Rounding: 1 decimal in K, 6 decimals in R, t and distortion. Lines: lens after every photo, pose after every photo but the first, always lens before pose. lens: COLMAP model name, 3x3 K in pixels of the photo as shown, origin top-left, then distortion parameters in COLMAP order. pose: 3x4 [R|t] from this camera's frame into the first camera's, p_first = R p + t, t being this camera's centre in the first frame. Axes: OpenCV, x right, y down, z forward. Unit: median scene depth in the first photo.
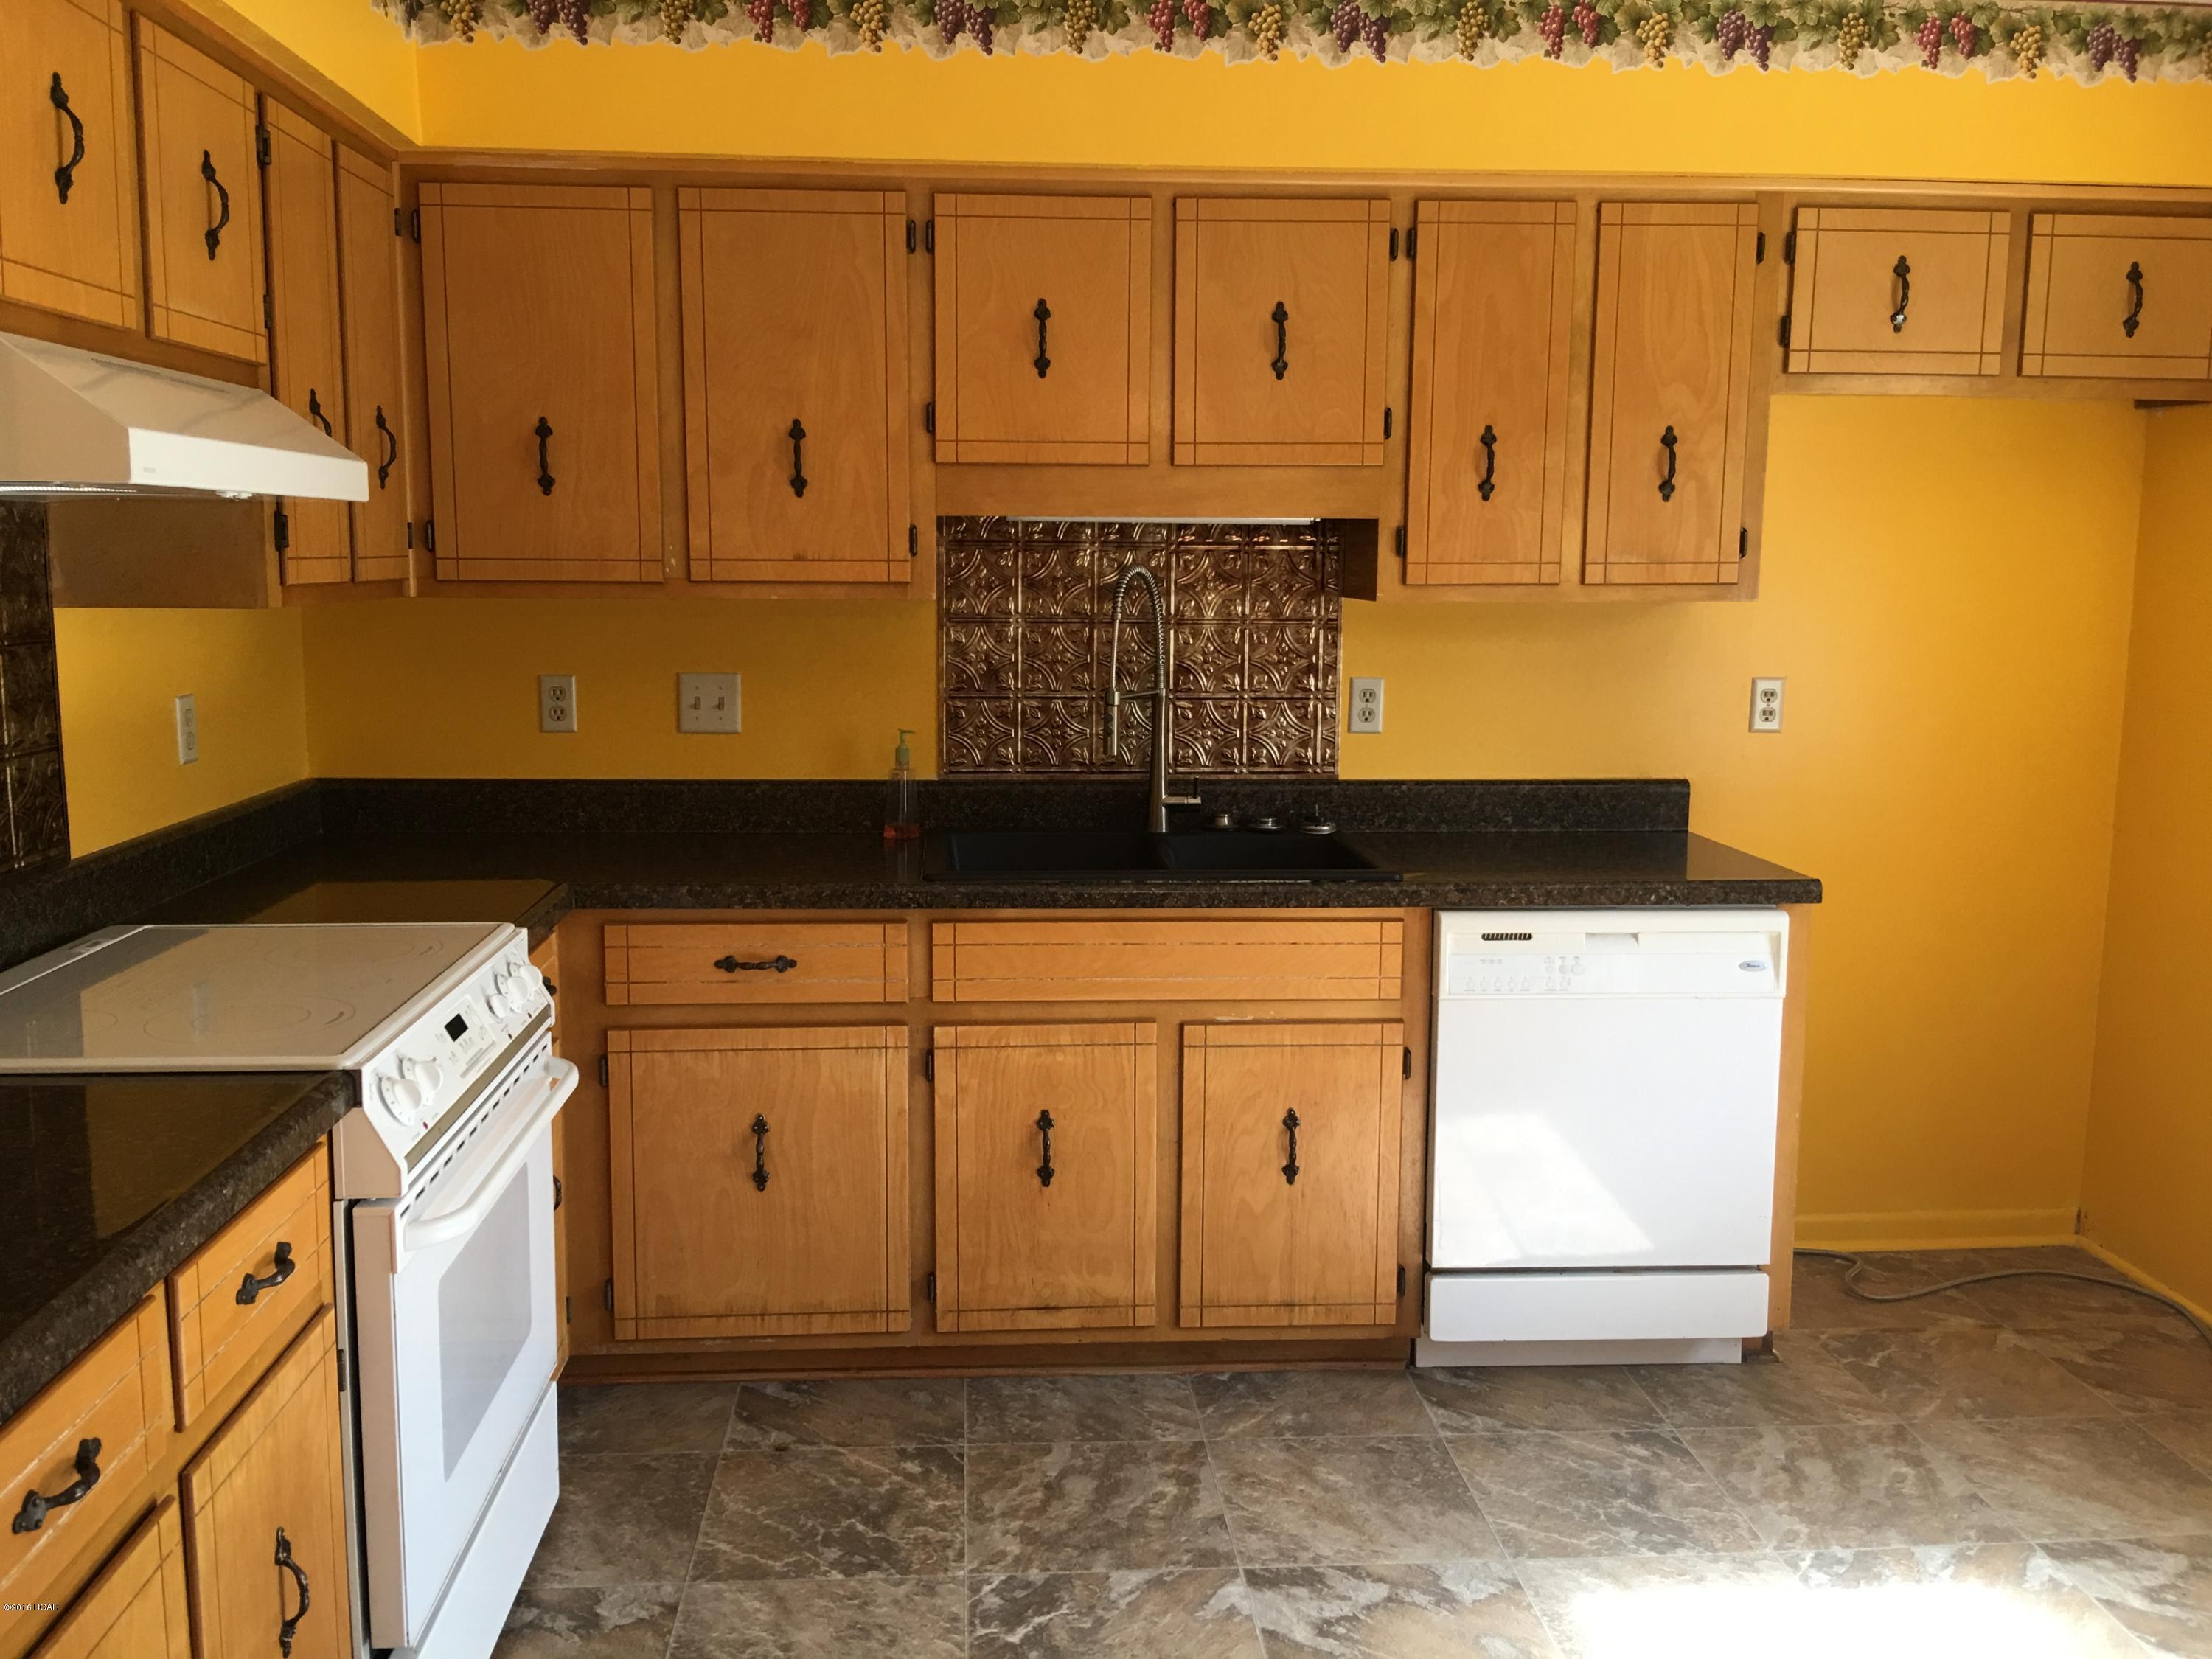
lens RADIAL K [[1906.1, 0, 1094.0], [0, 1906.1, 786.5], [0, 0, 1]] dist [0.079188, -0.127391]
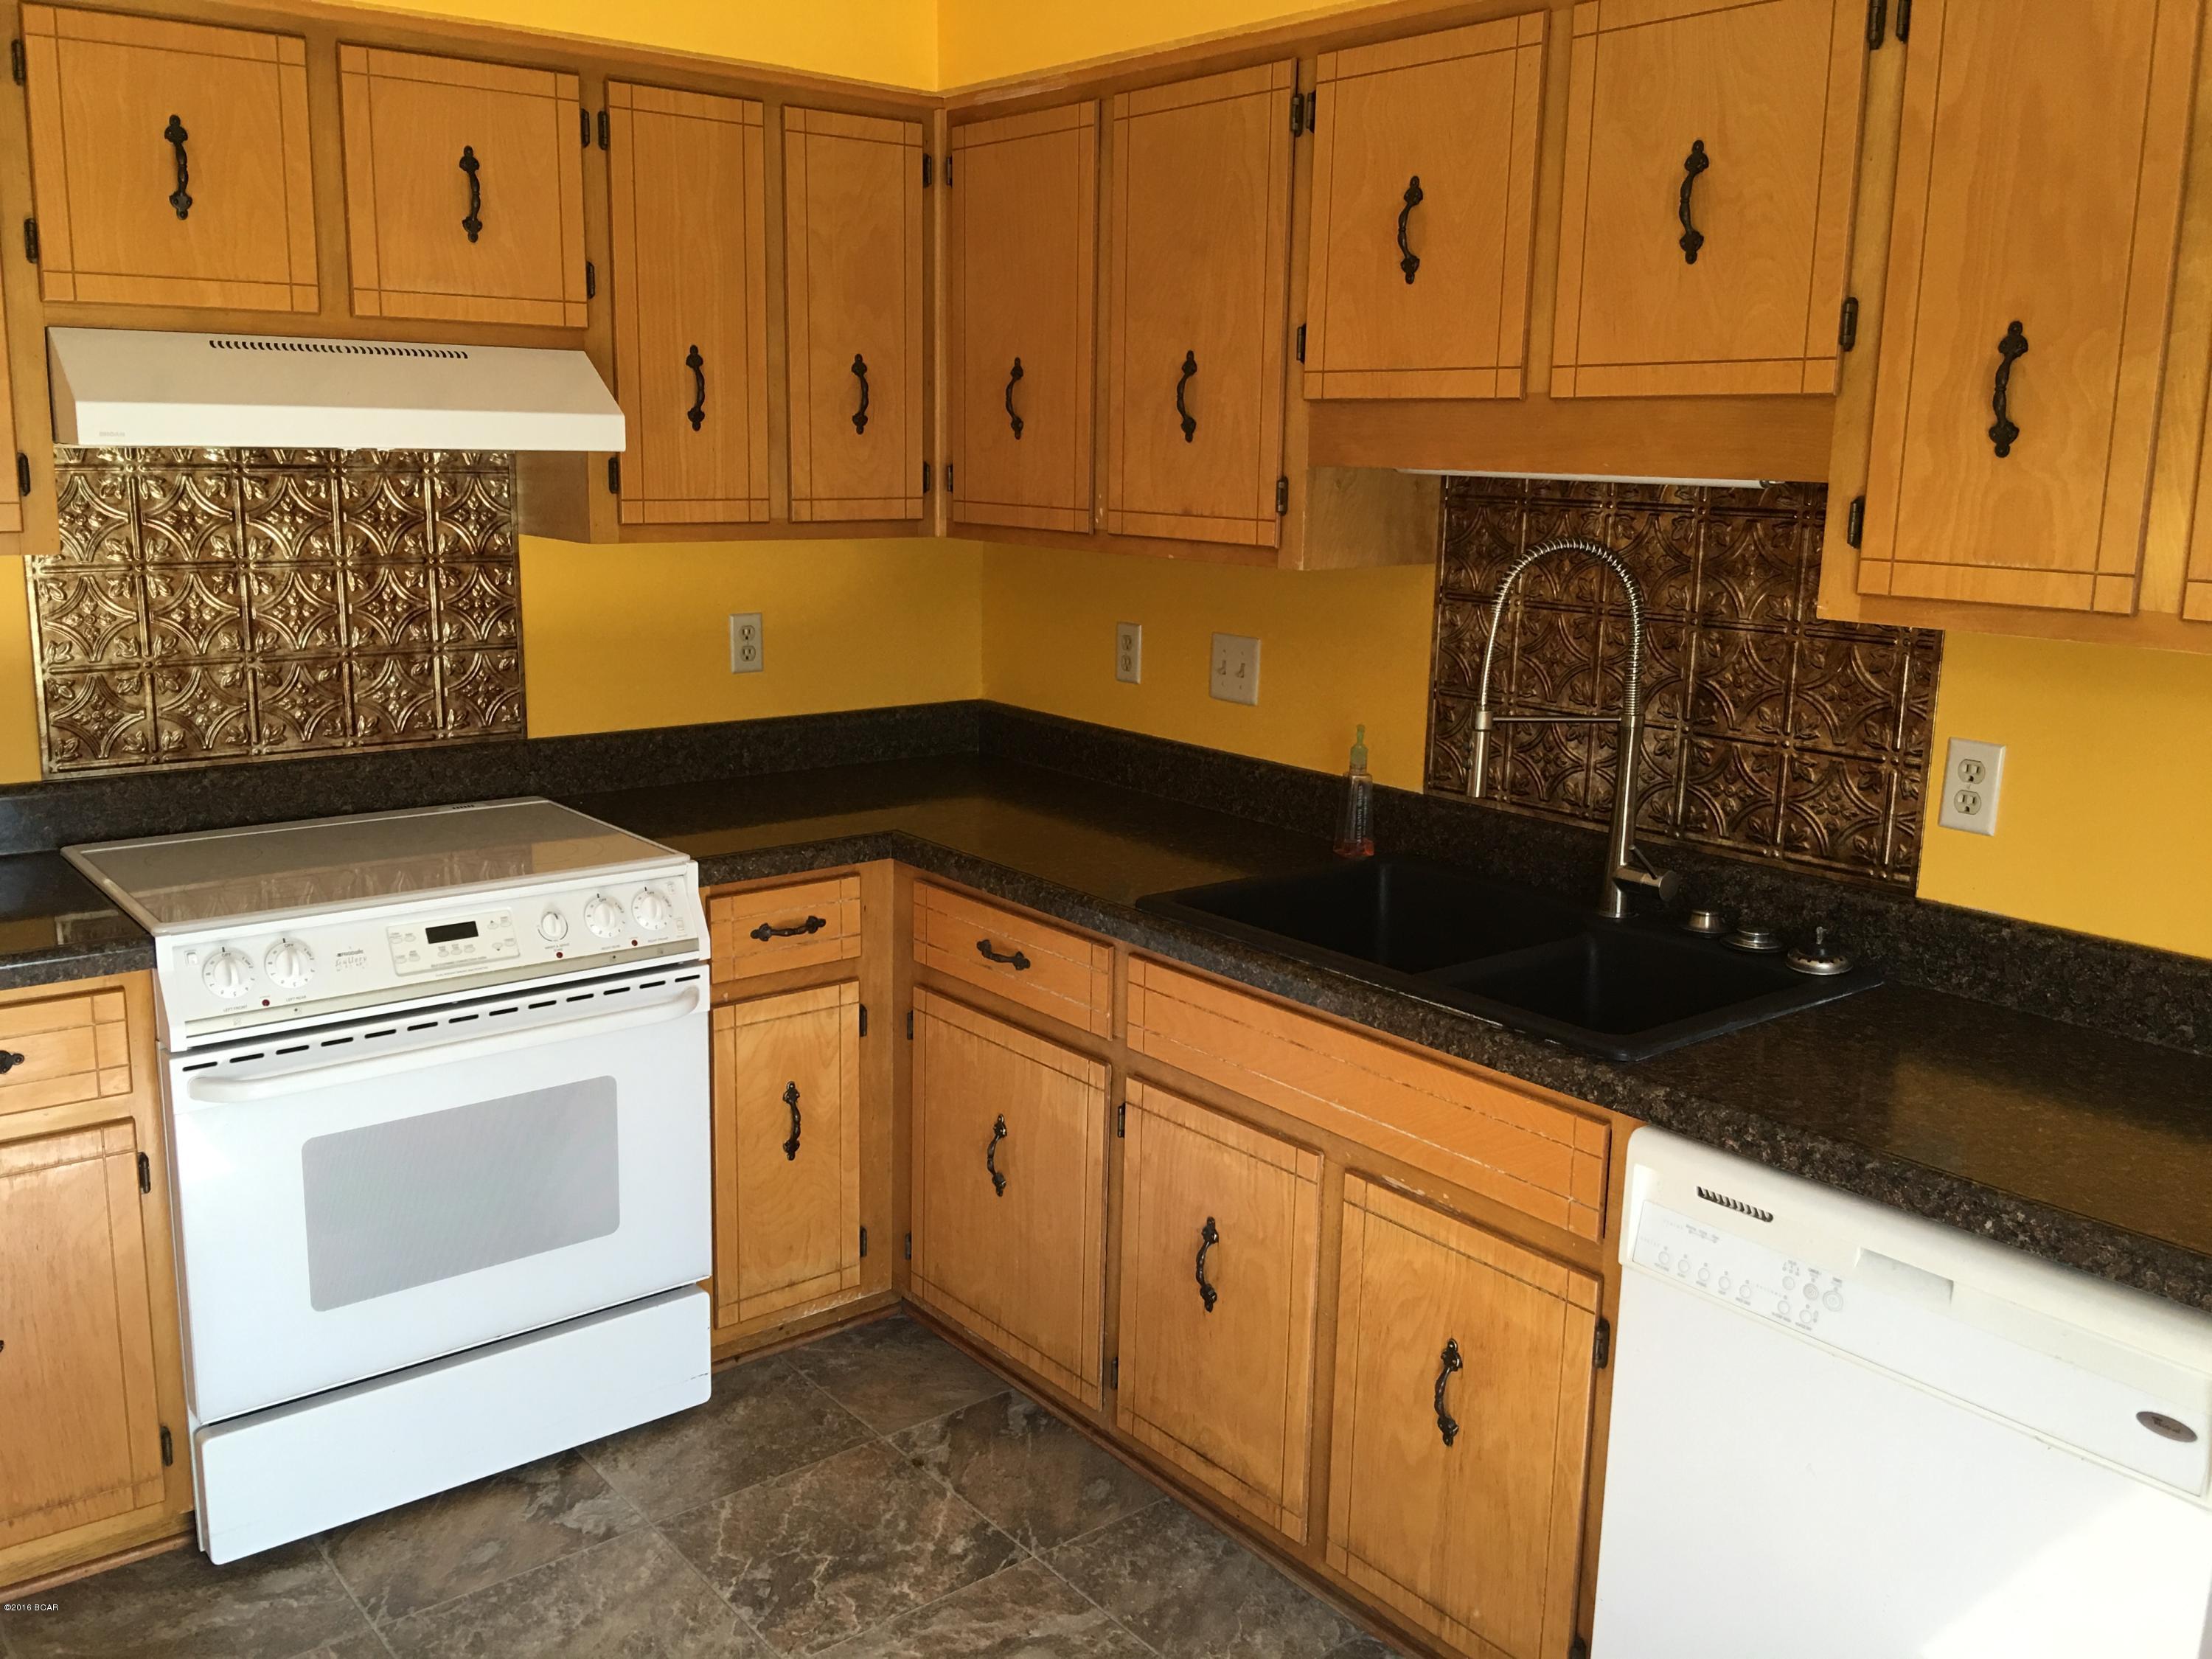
lens RADIAL K [[1906.1, 0, 1094.0], [0, 1906.1, 786.5], [0, 0, 1]] dist [0.079188, -0.127391]
pose [[0.562115, 0.156422, -0.812132, 0.560571], [-0.115634, 0.987171, 0.110100, -0.090028], [0.818936, 0.032022, 0.572991, 0.487823]]
